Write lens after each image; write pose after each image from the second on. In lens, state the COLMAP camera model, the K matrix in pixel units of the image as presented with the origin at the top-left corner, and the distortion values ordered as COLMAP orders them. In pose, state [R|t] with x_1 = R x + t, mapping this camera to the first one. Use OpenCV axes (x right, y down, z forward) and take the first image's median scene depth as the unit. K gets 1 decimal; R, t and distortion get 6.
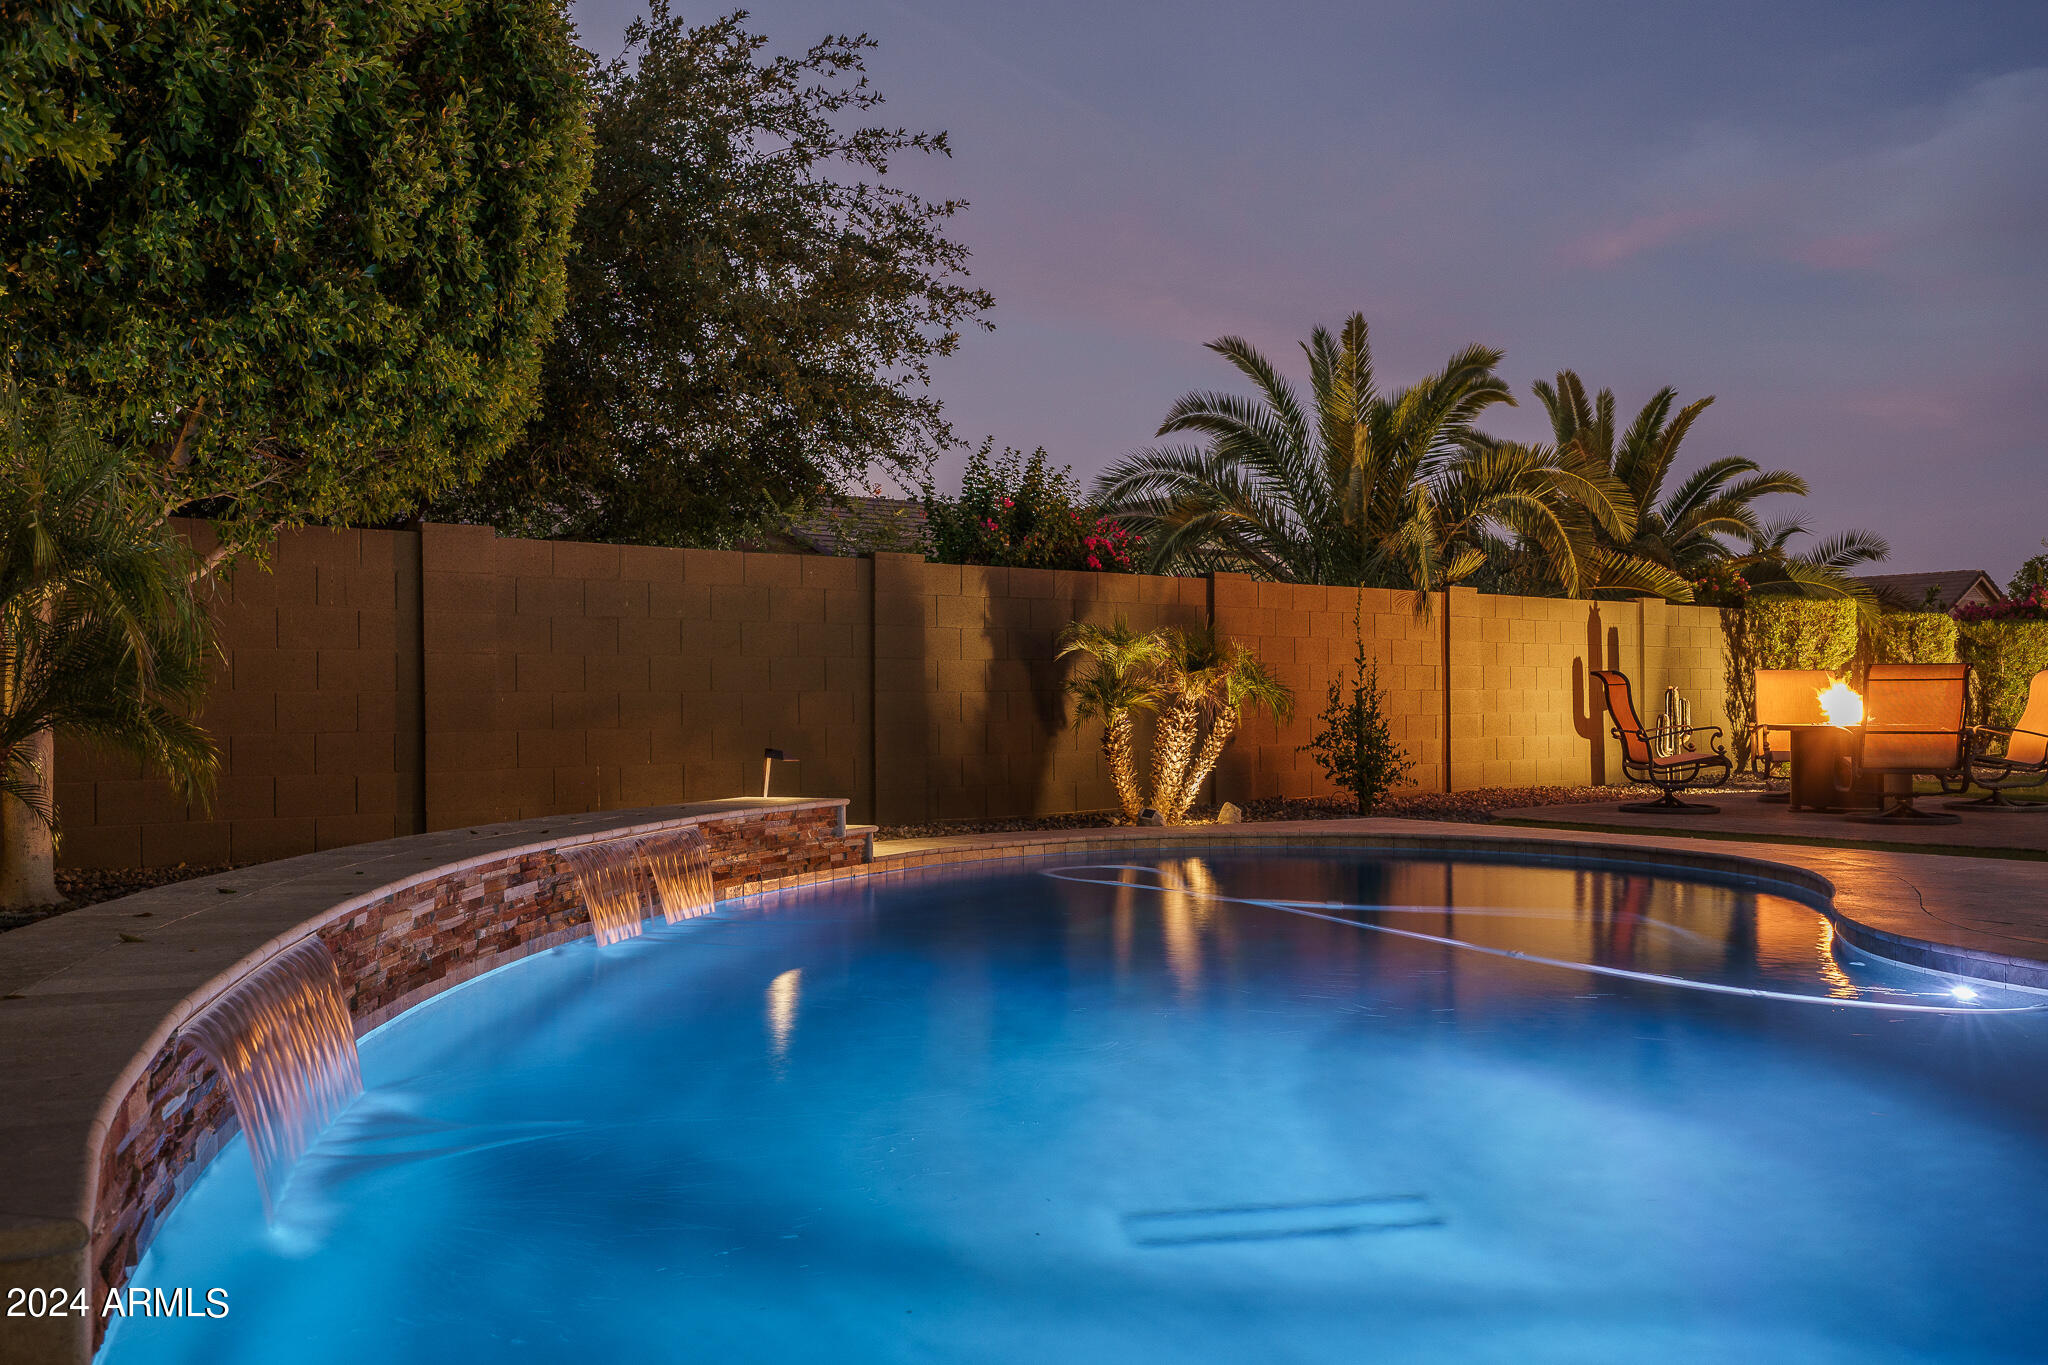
lens RADIAL K [[1716.3, 0, 1021.2], [0, 1716.3, 672.6], [0, 0, 1]] dist [0.003627, -0.007420]
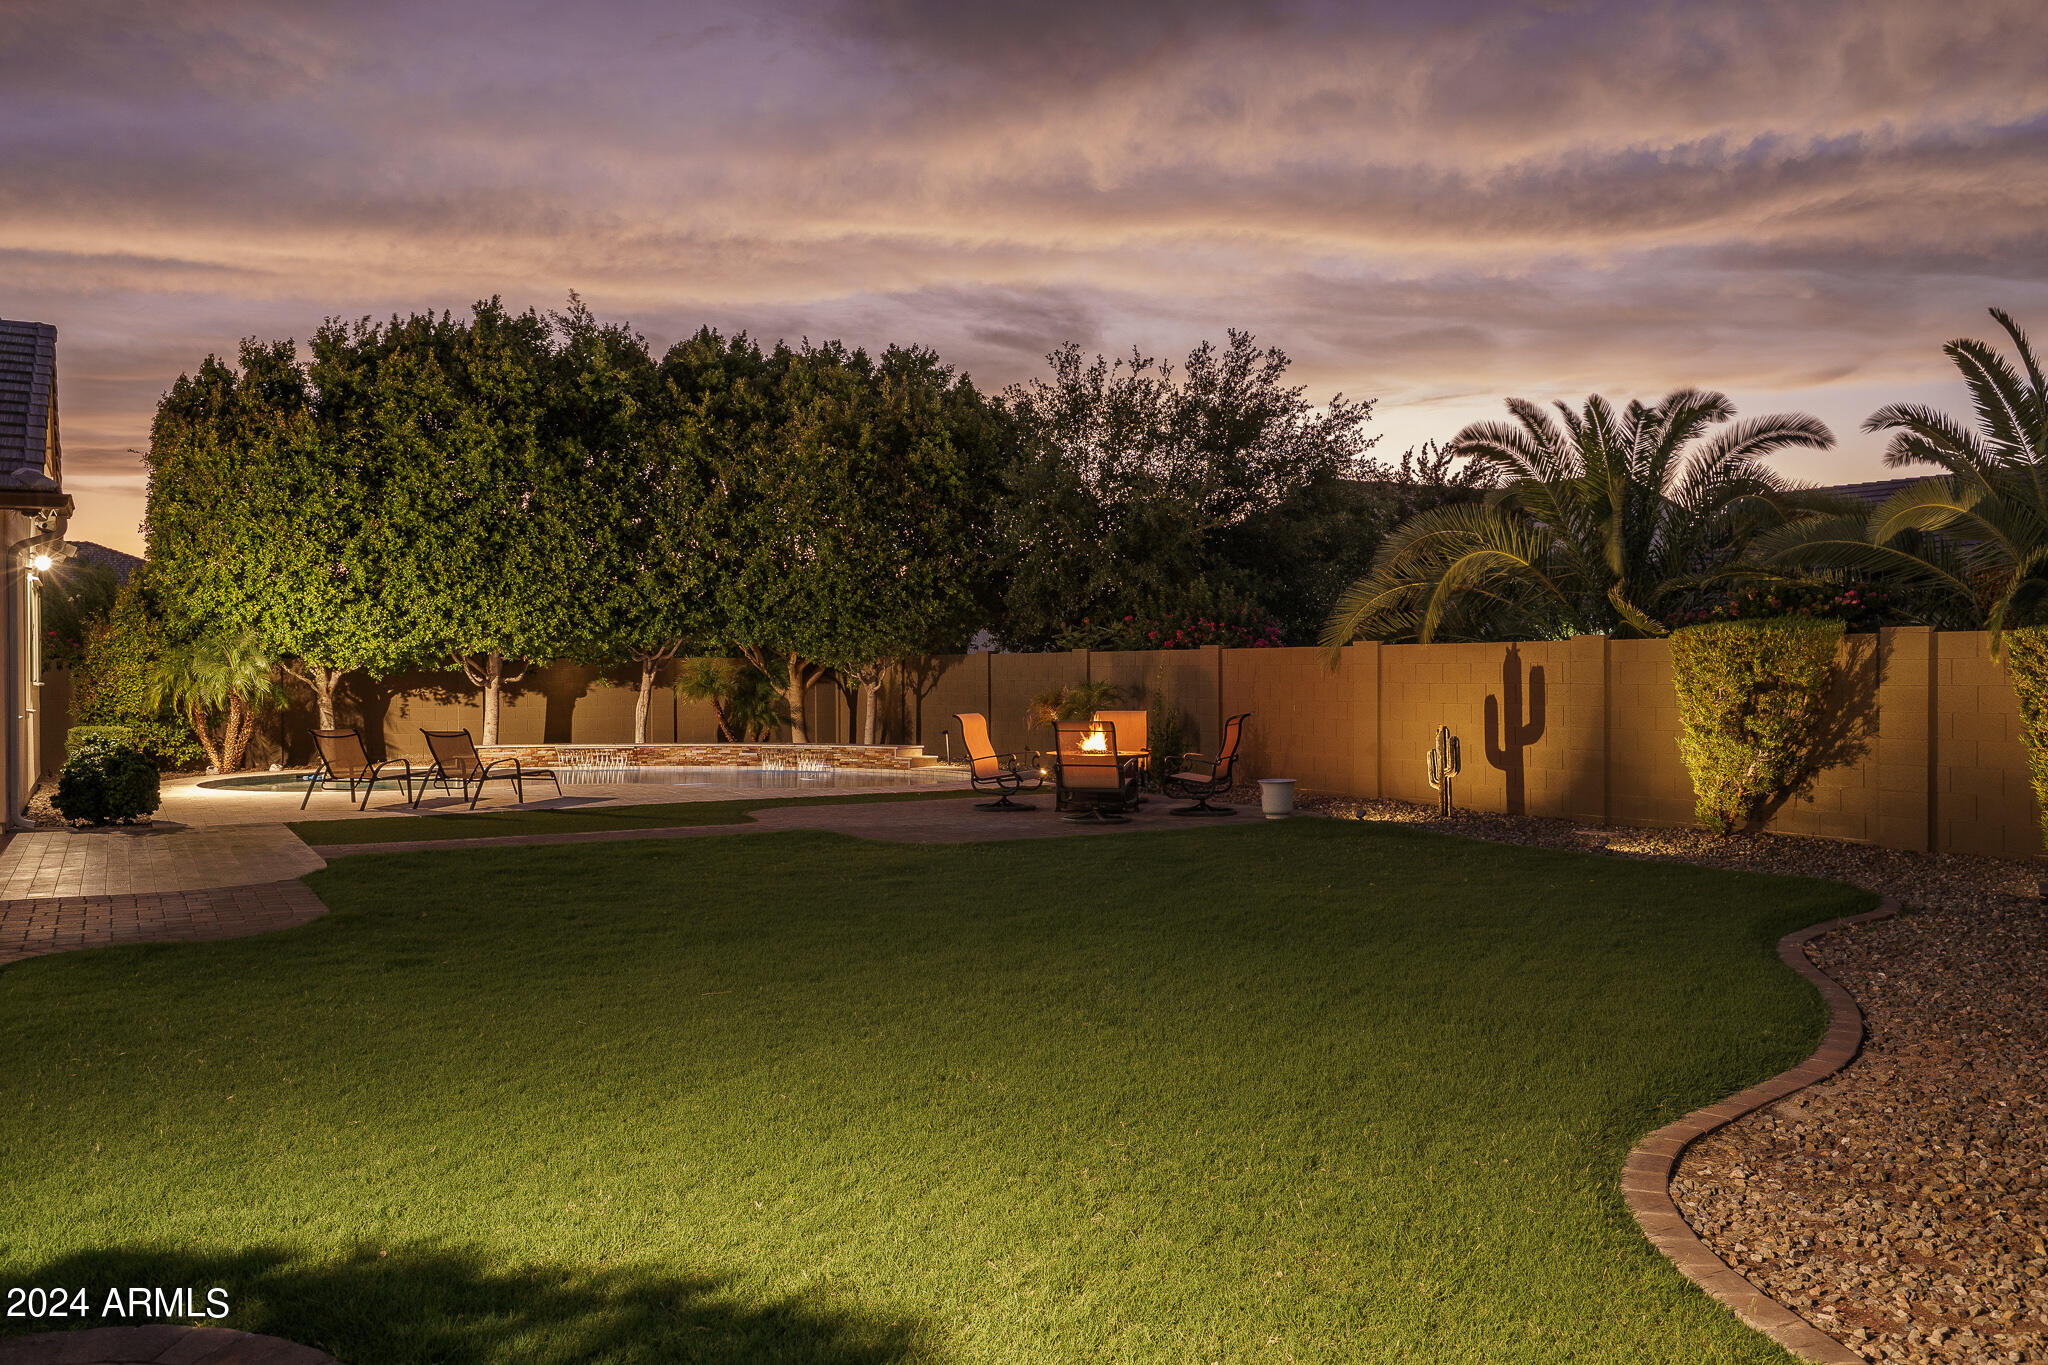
lens RADIAL K [[1625.5, 0, 1022.4], [0, 1625.5, 671.6], [0, 0, 1]] dist [0.007817, -0.003075]
pose [[-0.166435, 0.010142, -0.986000, 1.862065], [0.023700, 0.999699, 0.006282, -0.050278], [0.985768, -0.022323, -0.166625, 1.173067]]
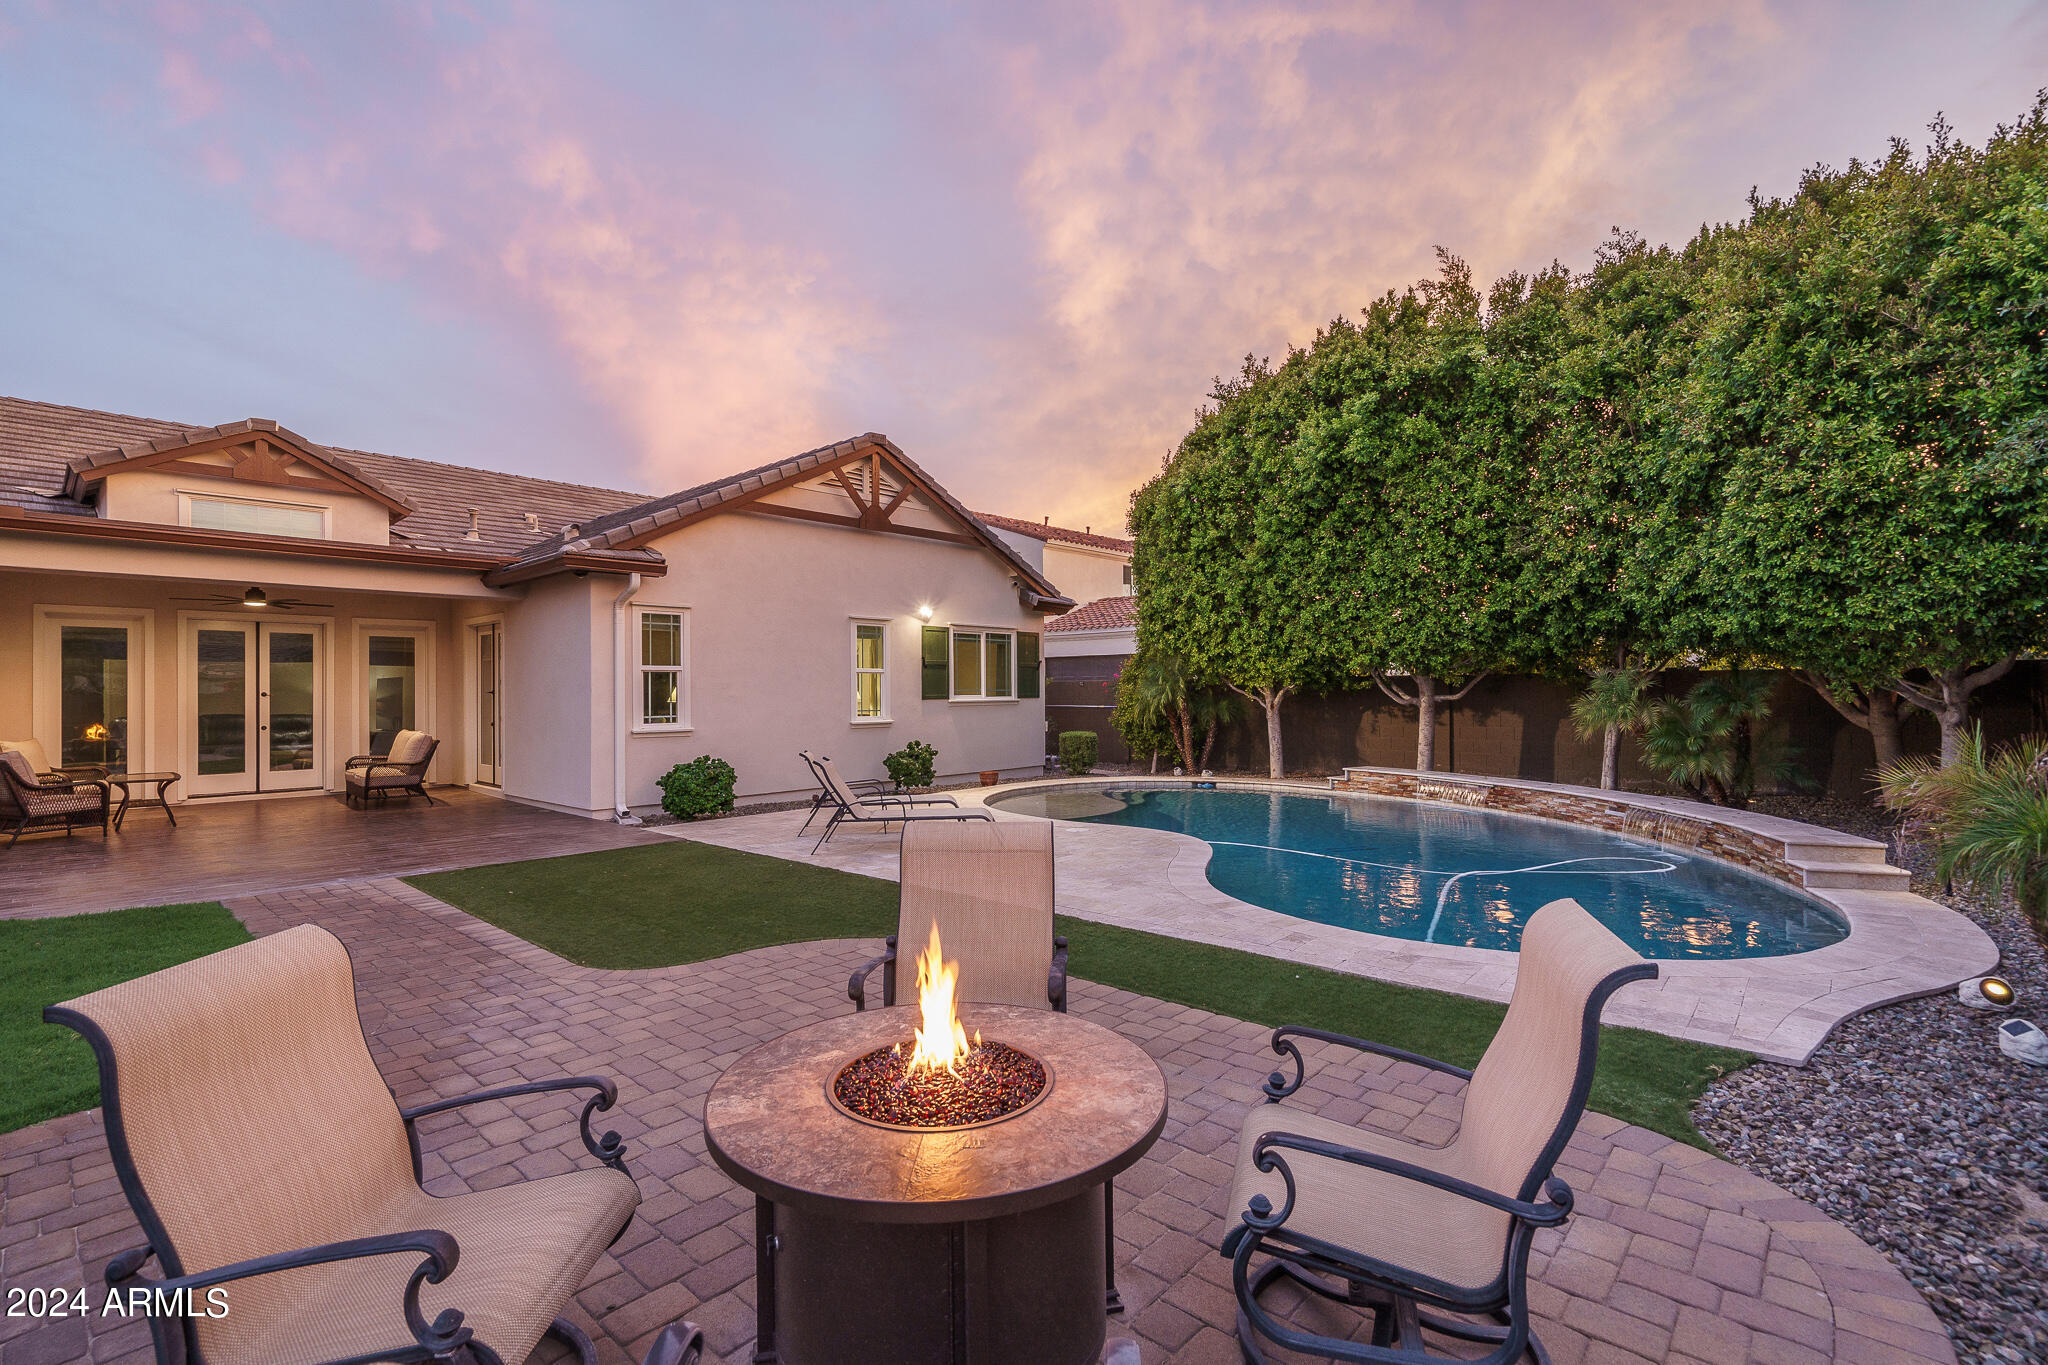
lens RADIAL K [[922.3, 0, 1019.2], [0, 922.3, 685.4], [0, 0, 1]] dist [-0.008618, 0.002959]
pose [[-0.988262, 0.014809, -0.152050, 0.491602], [0.018359, 0.999590, -0.021966, -0.042312], [0.151663, -0.024499, -0.988129, 1.186730]]
